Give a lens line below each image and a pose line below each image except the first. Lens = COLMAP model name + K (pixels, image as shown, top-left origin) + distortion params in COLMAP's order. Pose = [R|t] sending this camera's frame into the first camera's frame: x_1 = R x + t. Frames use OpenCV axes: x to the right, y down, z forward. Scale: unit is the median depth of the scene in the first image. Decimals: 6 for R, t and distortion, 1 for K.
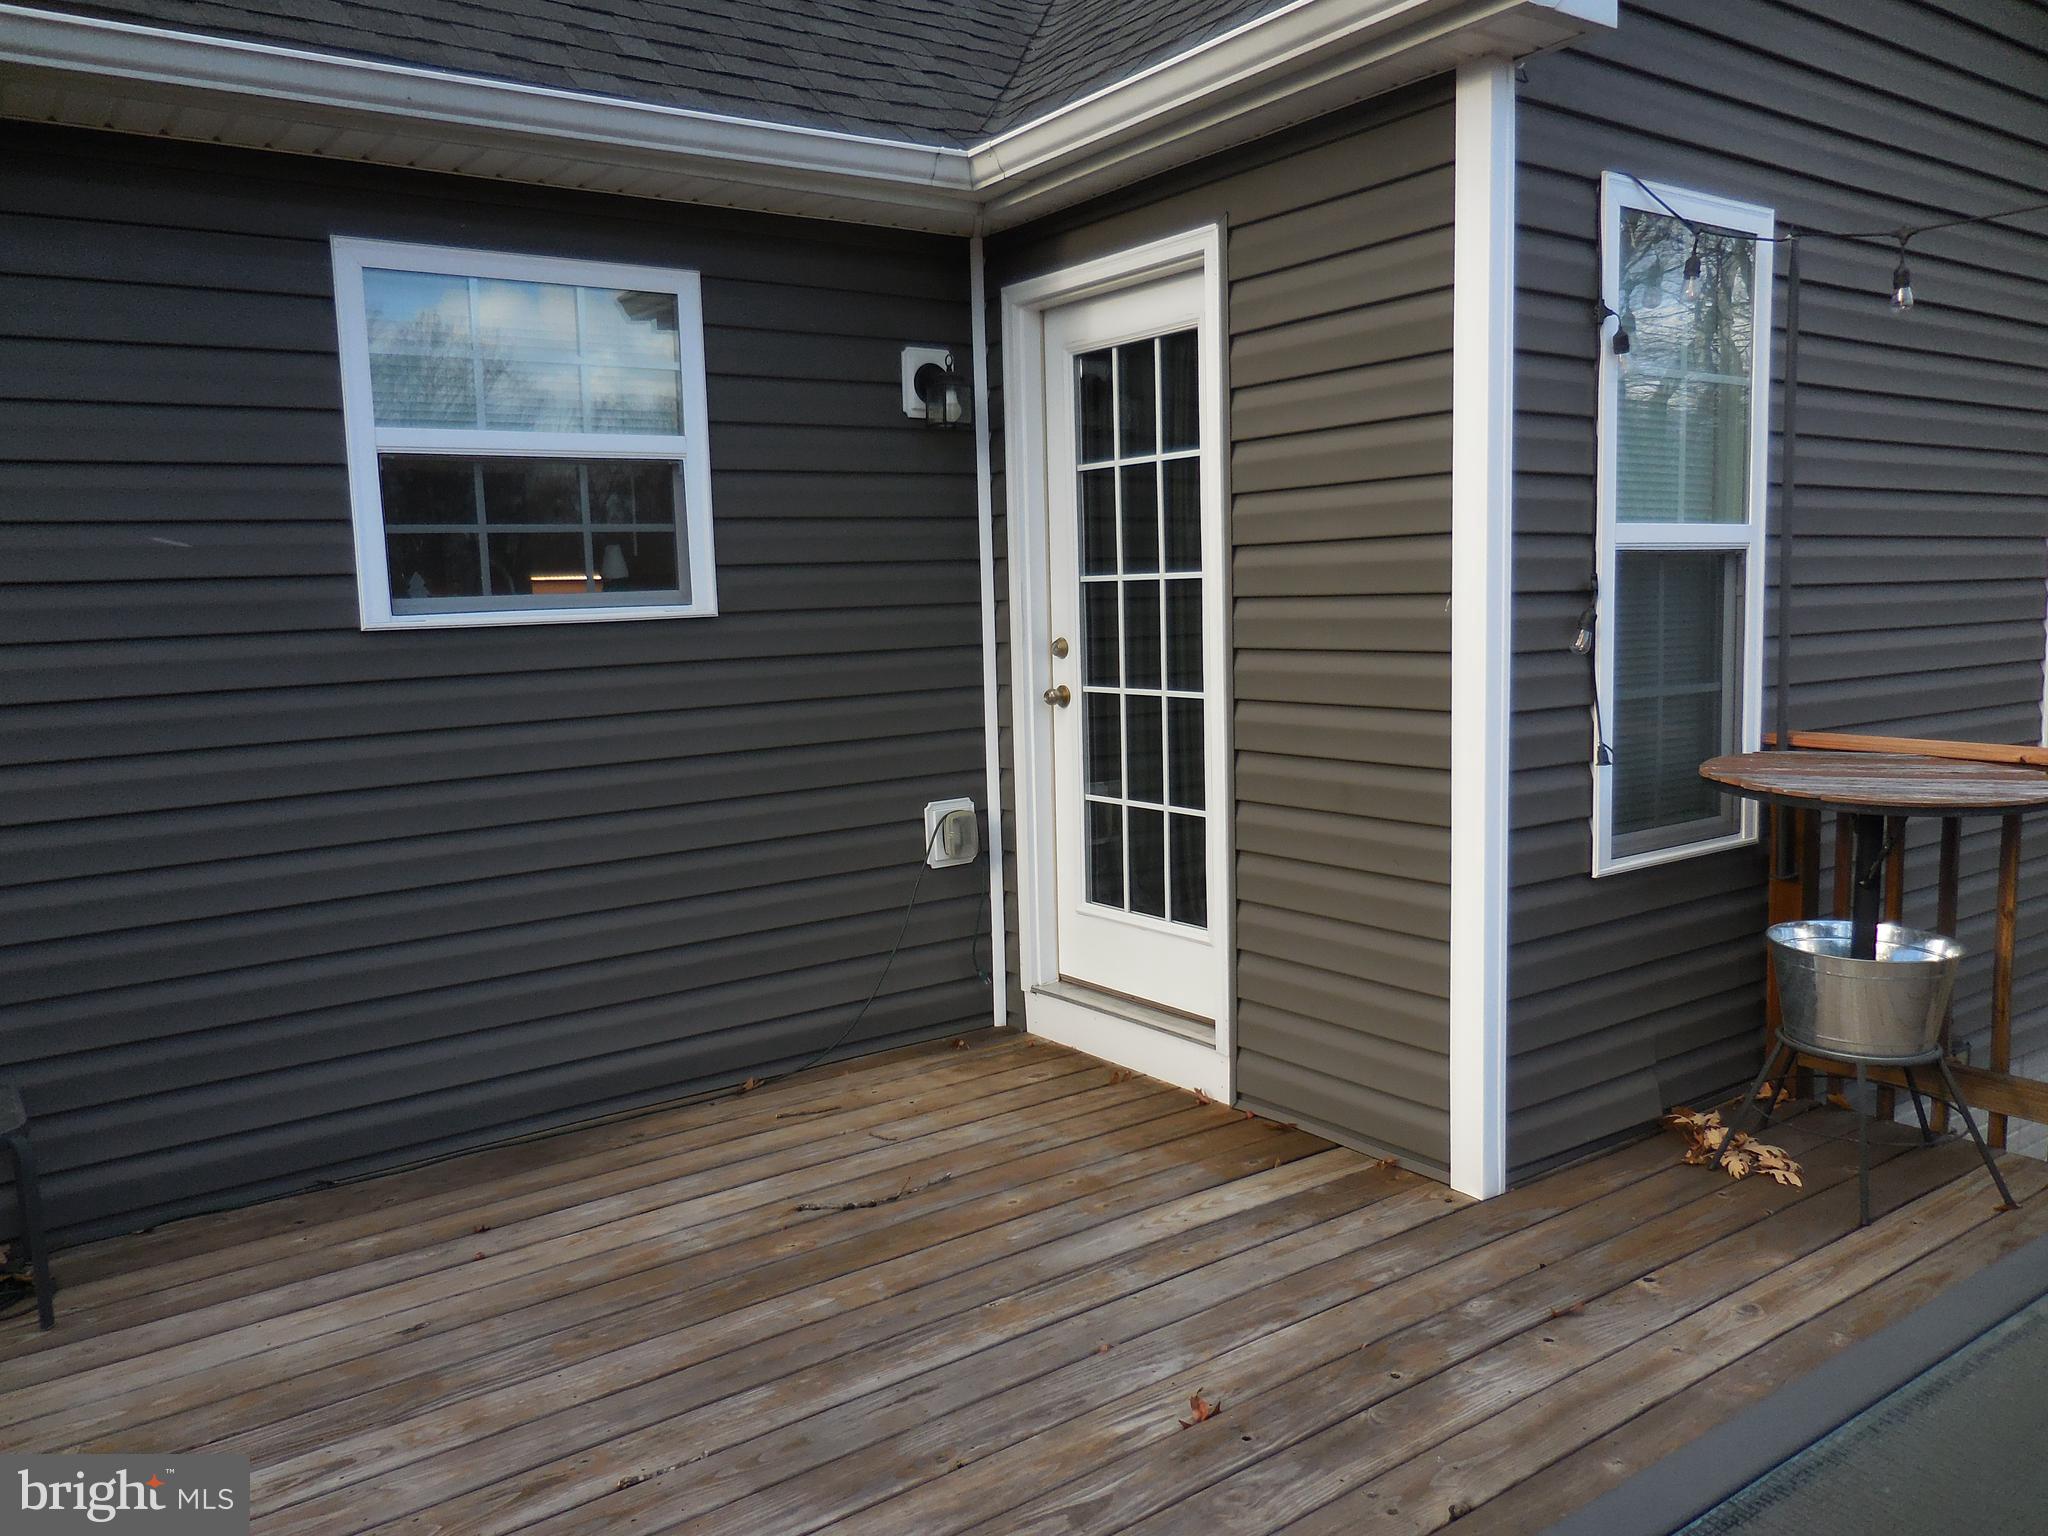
lens RADIAL K [[1569.6, 0, 1024.6], [0, 1569.6, 768.4], [0, 0, 1]] dist [0.007098, 0.011780]
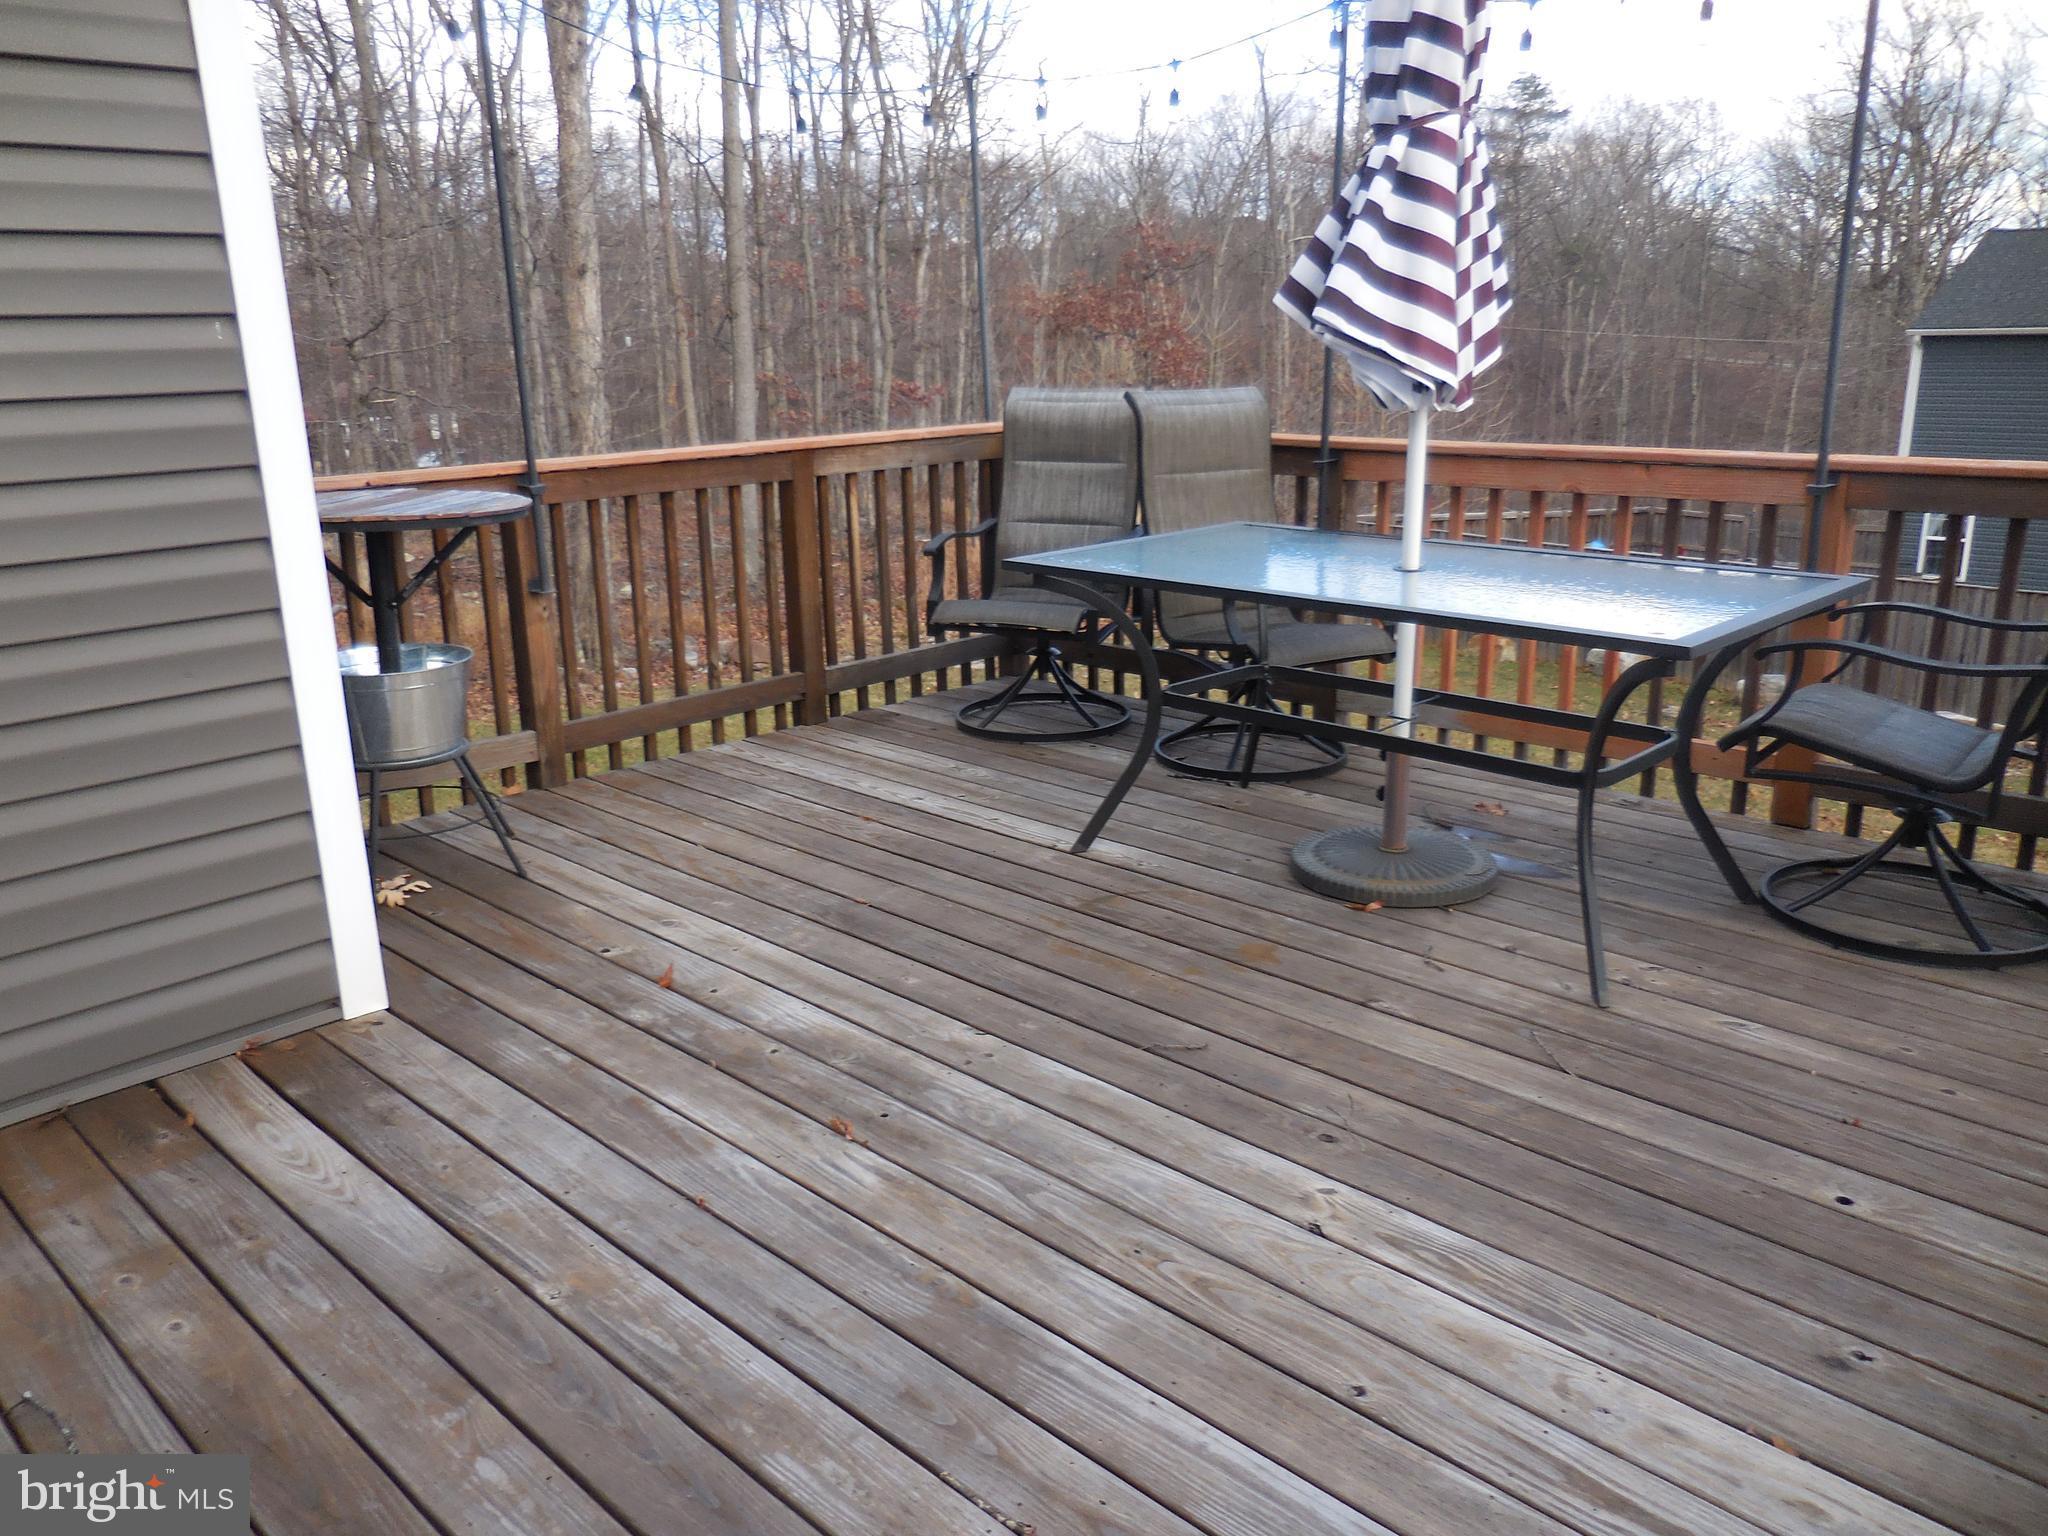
lens RADIAL K [[1569.6, 0, 1021.6], [0, 1569.6, 764.9], [0, 0, 1]] dist [0.007098, 0.011780]
pose [[-0.173960, -0.239616, 0.955156, -0.700441], [0.136563, 0.954703, 0.264374, -0.057093], [-0.975238, 0.176430, -0.133357, 0.849588]]
